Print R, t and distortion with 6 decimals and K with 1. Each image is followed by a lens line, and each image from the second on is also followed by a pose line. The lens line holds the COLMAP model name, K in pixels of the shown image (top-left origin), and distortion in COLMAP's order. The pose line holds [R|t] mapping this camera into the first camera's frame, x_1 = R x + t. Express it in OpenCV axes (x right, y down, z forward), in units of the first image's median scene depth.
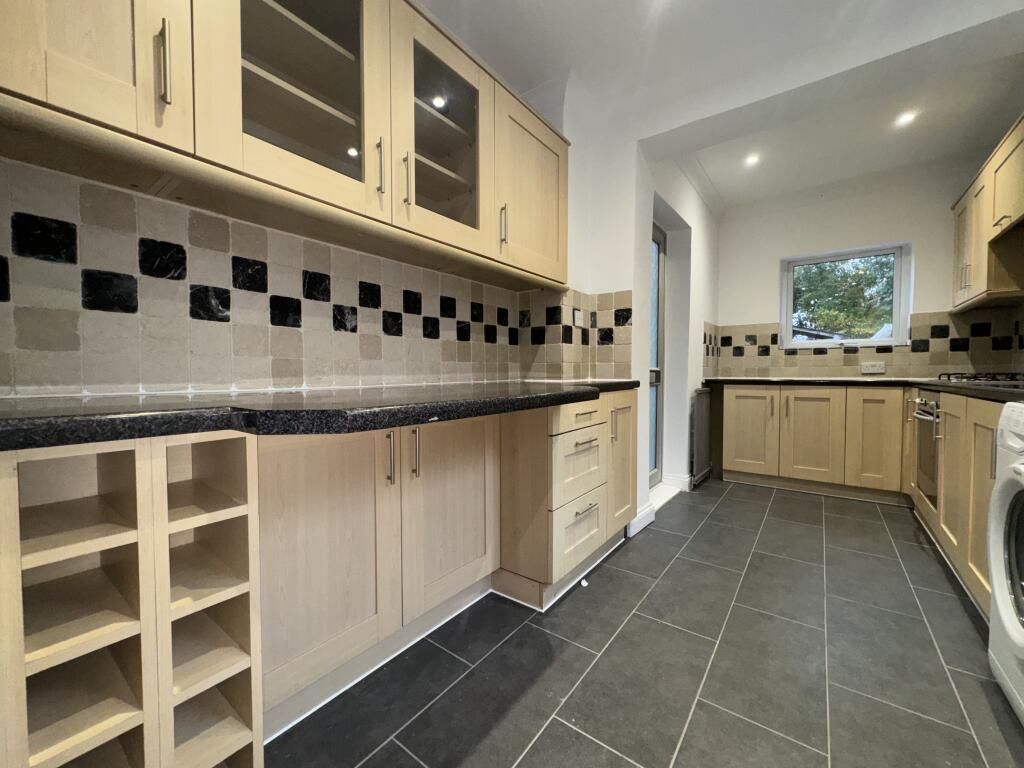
lens RADIAL K [[406.0, 0, 513.1], [0, 406.0, 384.7], [0, 0, 1]] dist [-0.001929, 0.000196]
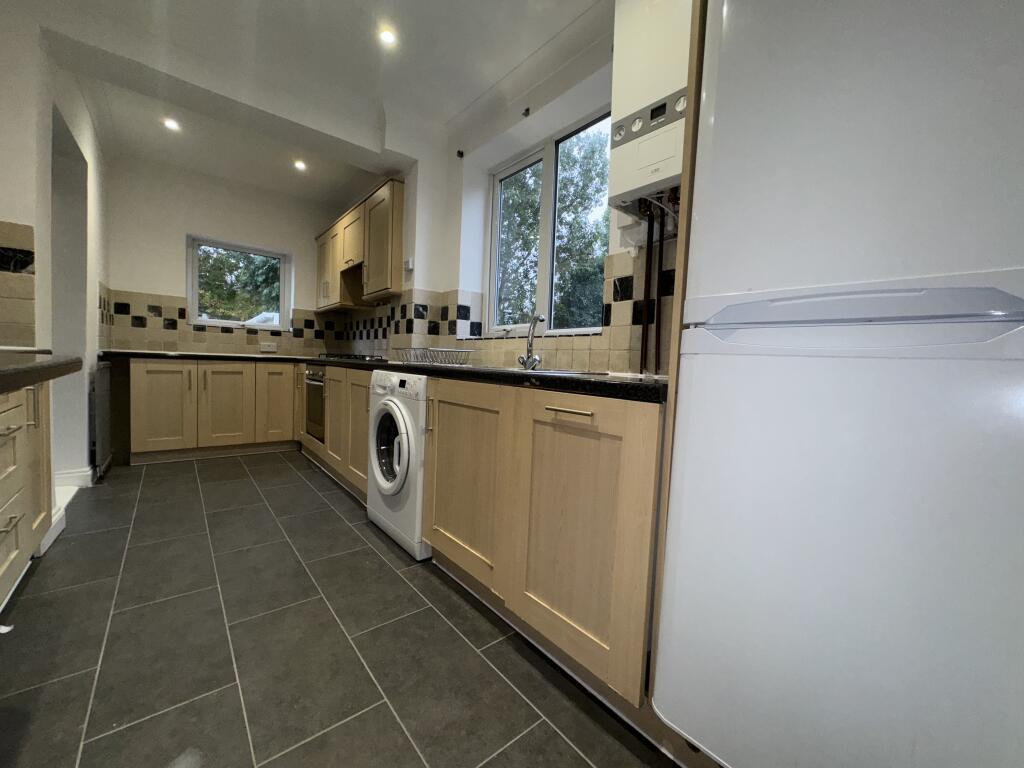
lens RADIAL K [[406.0, 0, 513.1], [0, 406.0, 384.7], [0, 0, 1]] dist [-0.001929, 0.000196]
pose [[0.223371, -0.041010, 0.973870, -0.176783], [-0.013735, 0.998883, 0.045214, 0.006777], [-0.974637, -0.023476, 0.222558, -0.016472]]
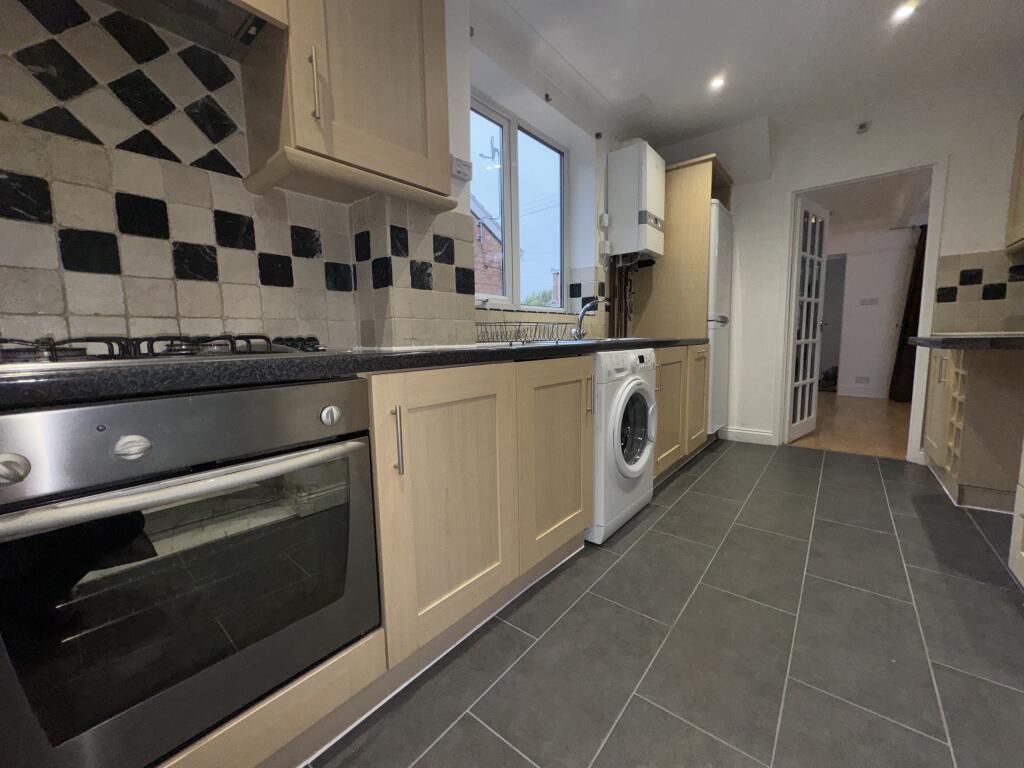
lens RADIAL K [[406.0, 0, 513.1], [0, 406.0, 384.7], [0, 0, 1]] dist [-0.001929, 0.000196]
pose [[-0.999140, 0.017663, 0.037510, 0.567513], [0.022899, 0.989299, 0.144095, -0.021332], [-0.034563, 0.144830, -0.988853, 0.929913]]
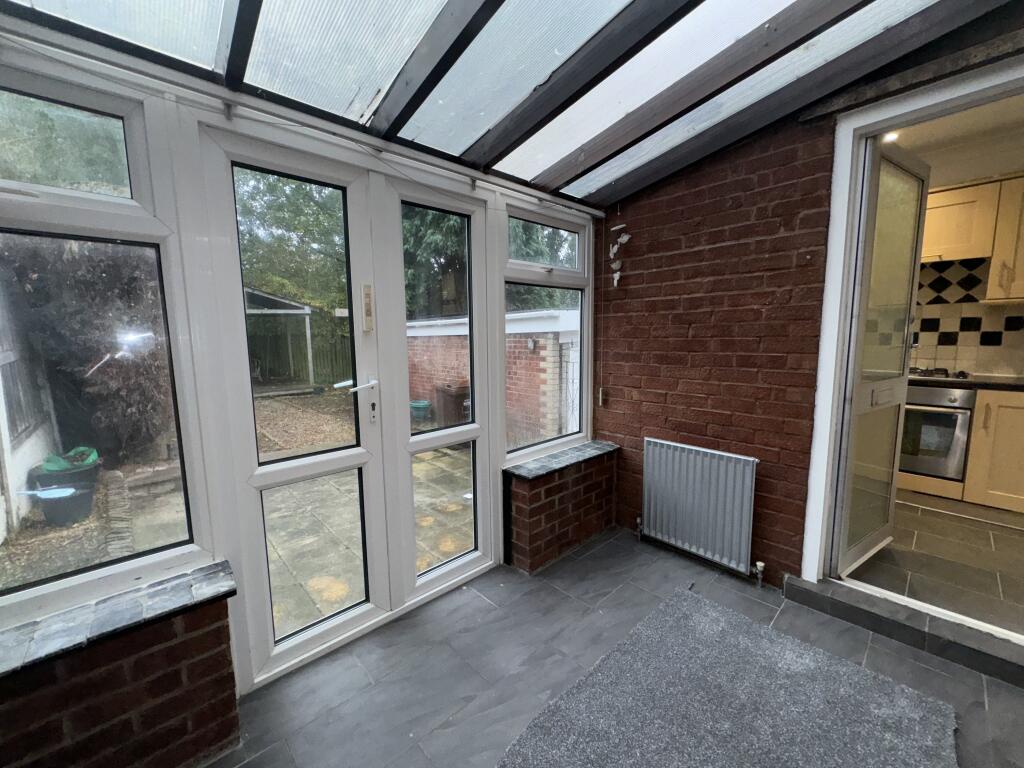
lens RADIAL K [[406.0, 0, 513.1], [0, 406.0, 384.7], [0, 0, 1]] dist [-0.001929, 0.000196]
pose [[0.185380, -0.119636, 0.975357, -0.280465], [0.042680, 0.992605, 0.113640, -0.129070], [-0.981740, 0.020562, 0.189115, 1.399568]]
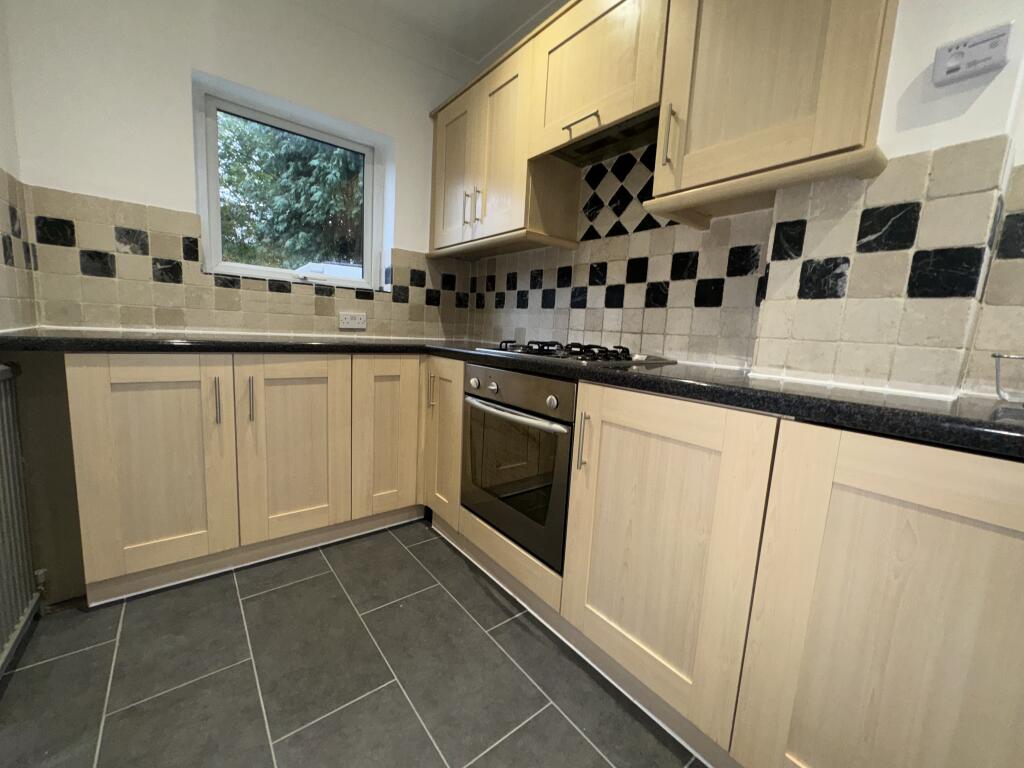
lens RADIAL K [[406.0, 0, 513.1], [0, 406.0, 384.7], [0, 0, 1]] dist [-0.001929, 0.000196]
pose [[0.238310, -0.116148, 0.964219, 0.309700], [-0.028459, 0.991561, 0.126475, -0.030778], [-0.970772, -0.057581, 0.232994, 0.616180]]
